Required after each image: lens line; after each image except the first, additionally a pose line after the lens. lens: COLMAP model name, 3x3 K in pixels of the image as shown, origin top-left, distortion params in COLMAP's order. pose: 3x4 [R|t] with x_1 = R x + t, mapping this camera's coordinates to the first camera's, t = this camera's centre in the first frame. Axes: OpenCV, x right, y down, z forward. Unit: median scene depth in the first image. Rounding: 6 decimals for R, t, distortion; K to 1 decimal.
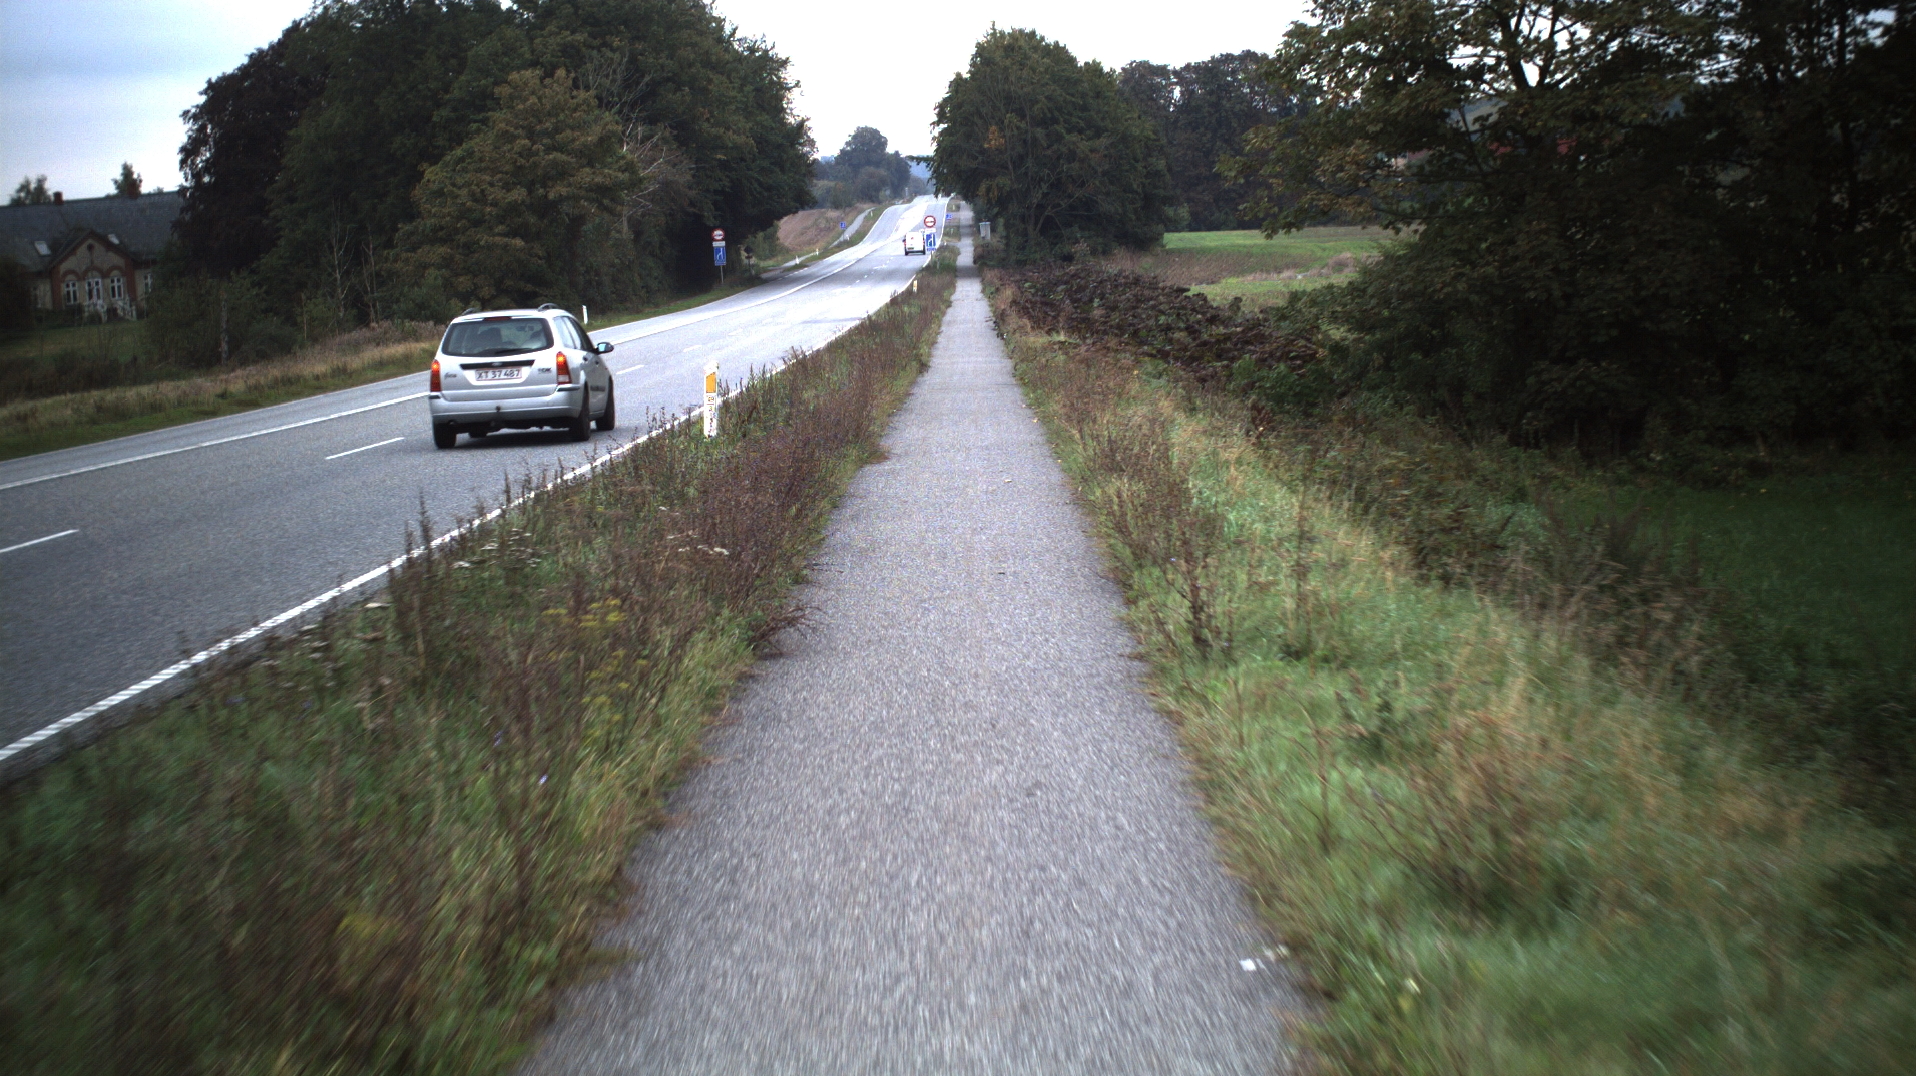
lens RADIAL K [[8655.6, 0, 957.5], [0, 8655.6, 544.3], [0, 0, 1]] dist [-1.036032, 0.000000]
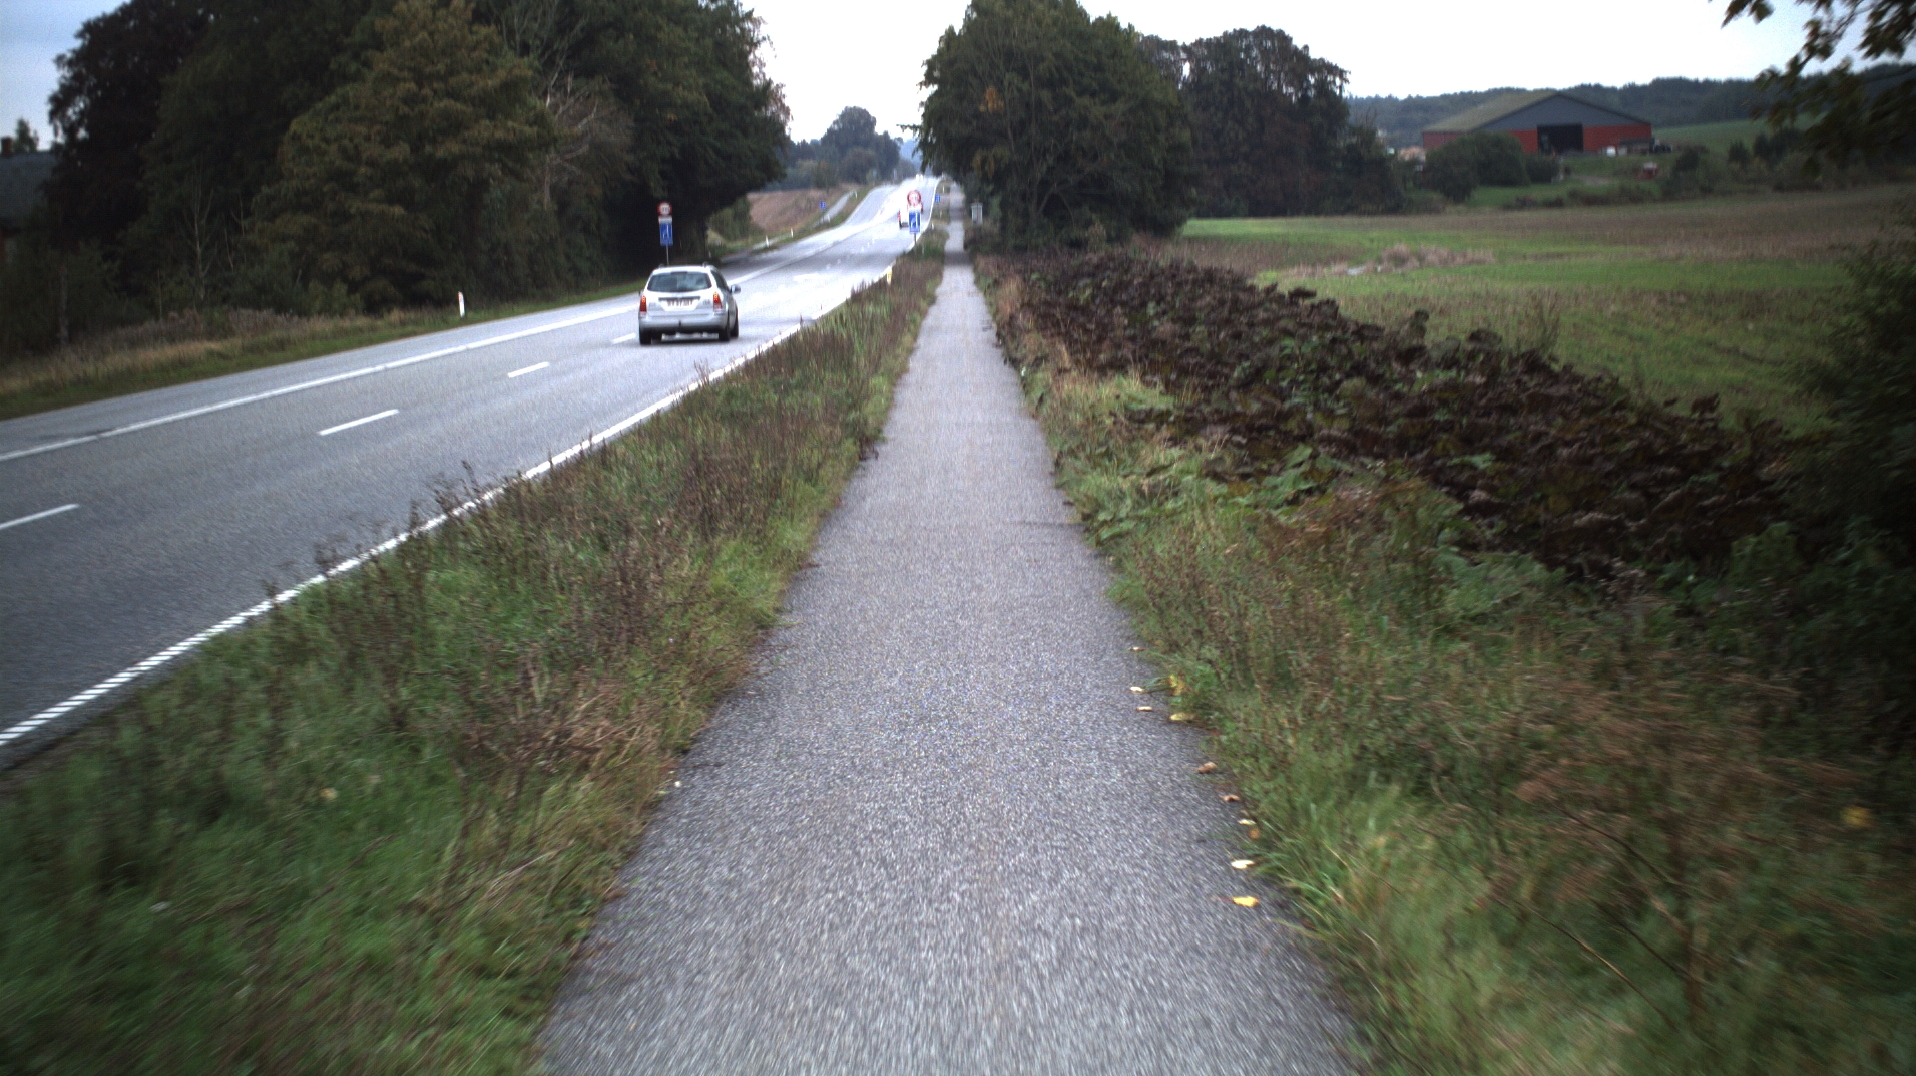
lens RADIAL K [[4766.5, 0, 954.0], [0, 4766.5, 536.0], [0, 0, 1]] dist [-0.317934, 0.000000]
pose [[0.999813, 0.019240, 0.002144, 0.000387], [-0.019291, 0.999454, 0.026818, -0.017560], [-0.001627, -0.026854, 0.999638, 0.556071]]
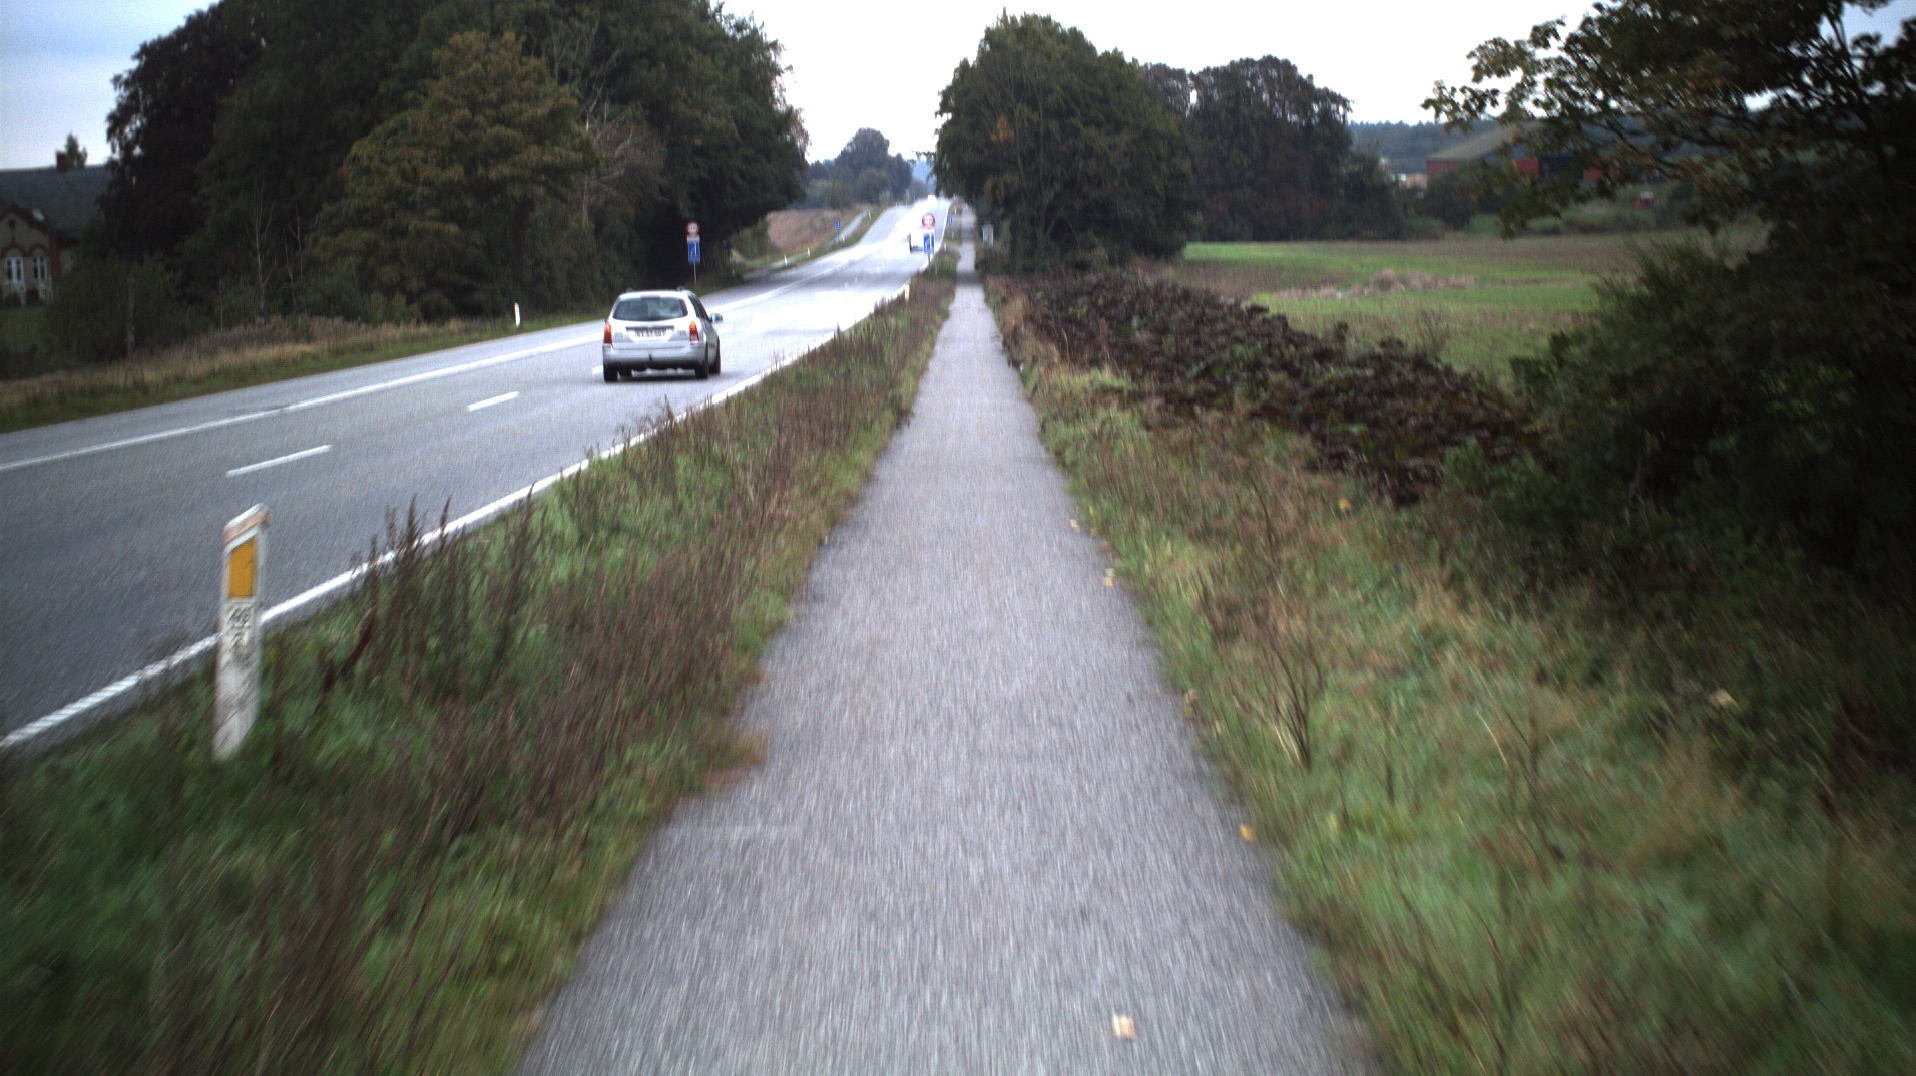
lens RADIAL K [[5609.1, 0, 958.6], [0, 5609.1, 540.1], [0, 0, 1]] dist [-0.453791, 0.000000]
pose [[0.999547, 0.030028, 0.001772, -0.000094], [-0.030051, 0.999440, 0.014698, -0.013418], [-0.001330, -0.014745, 0.999890, 0.435883]]
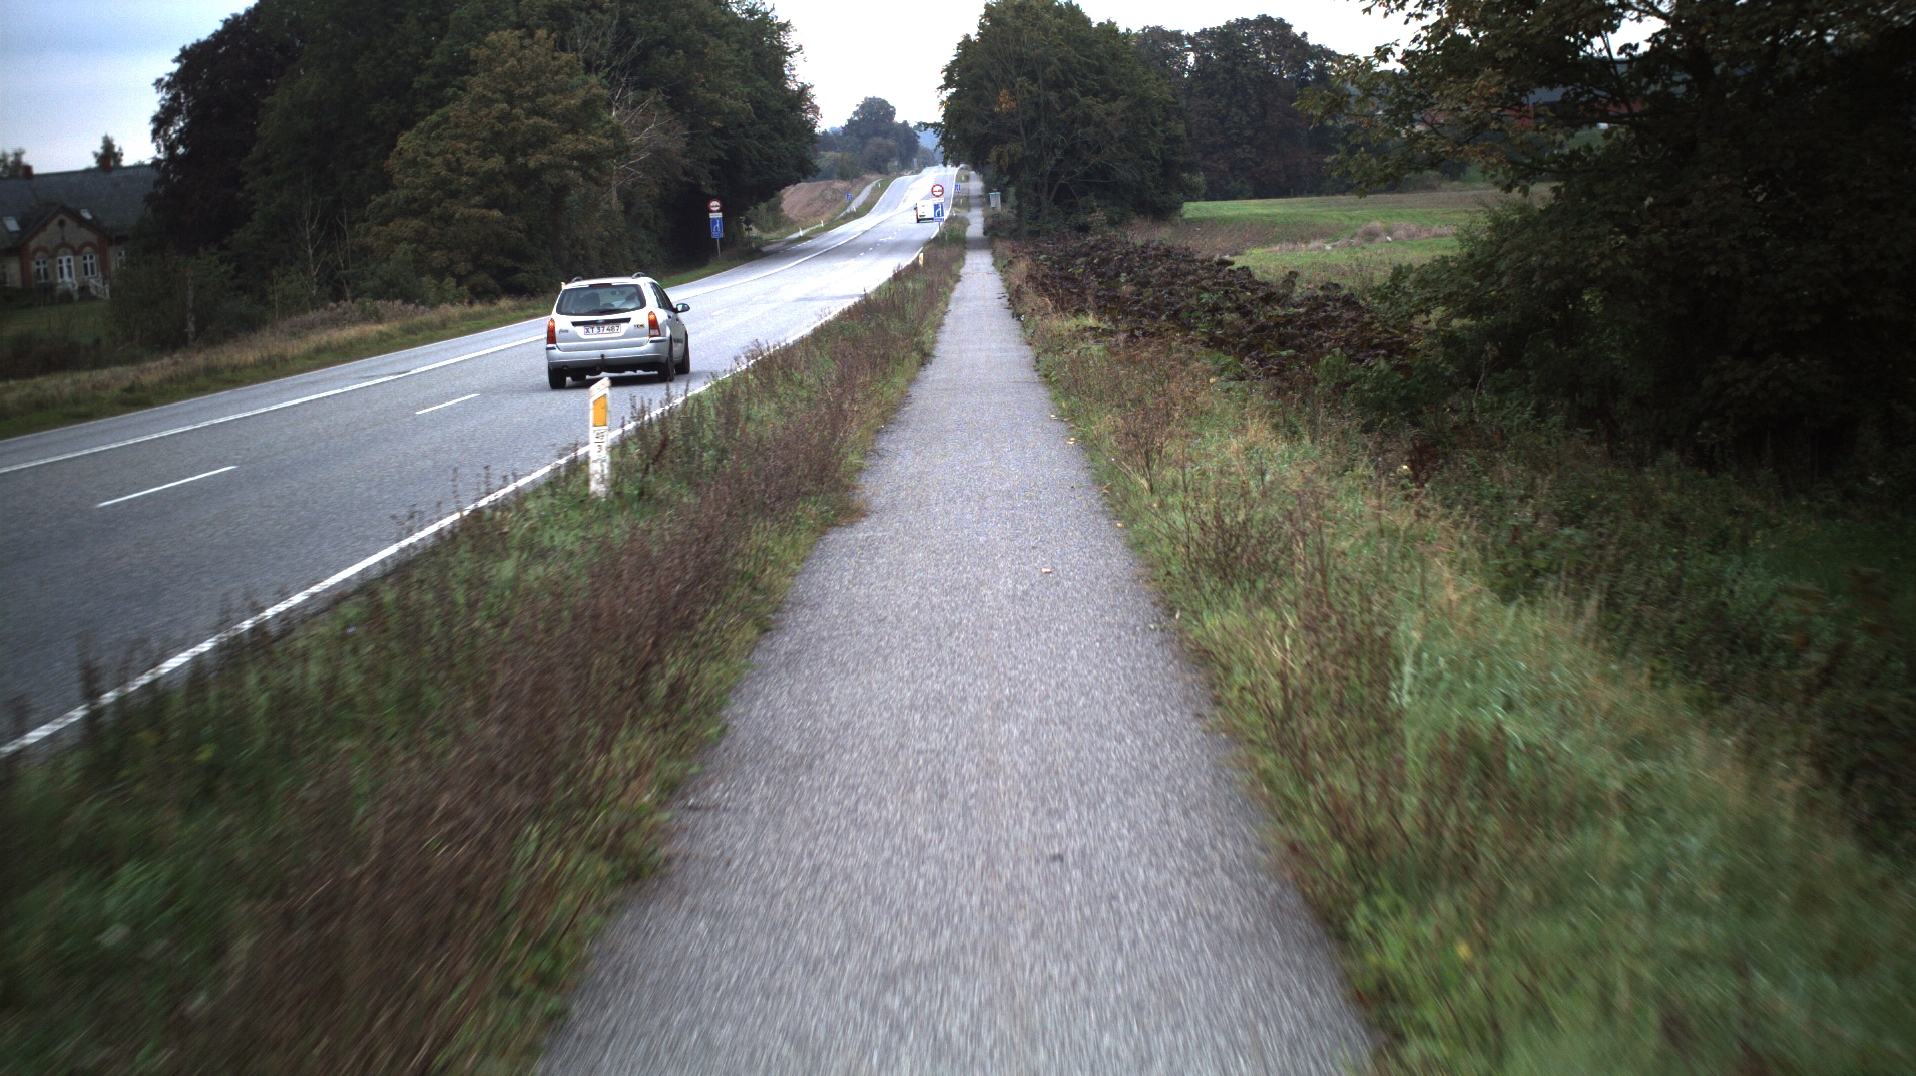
lens RADIAL K [[6819.6, 0, 964.1], [0, 6819.6, 534.3], [0, 0, 1]] dist [-0.708567, 0.000000]
pose [[0.999988, -0.004778, -0.000764, 0.000103], [0.004786, 0.999927, 0.011101, -0.008259], [0.000711, -0.011104, 0.999938, 0.264022]]
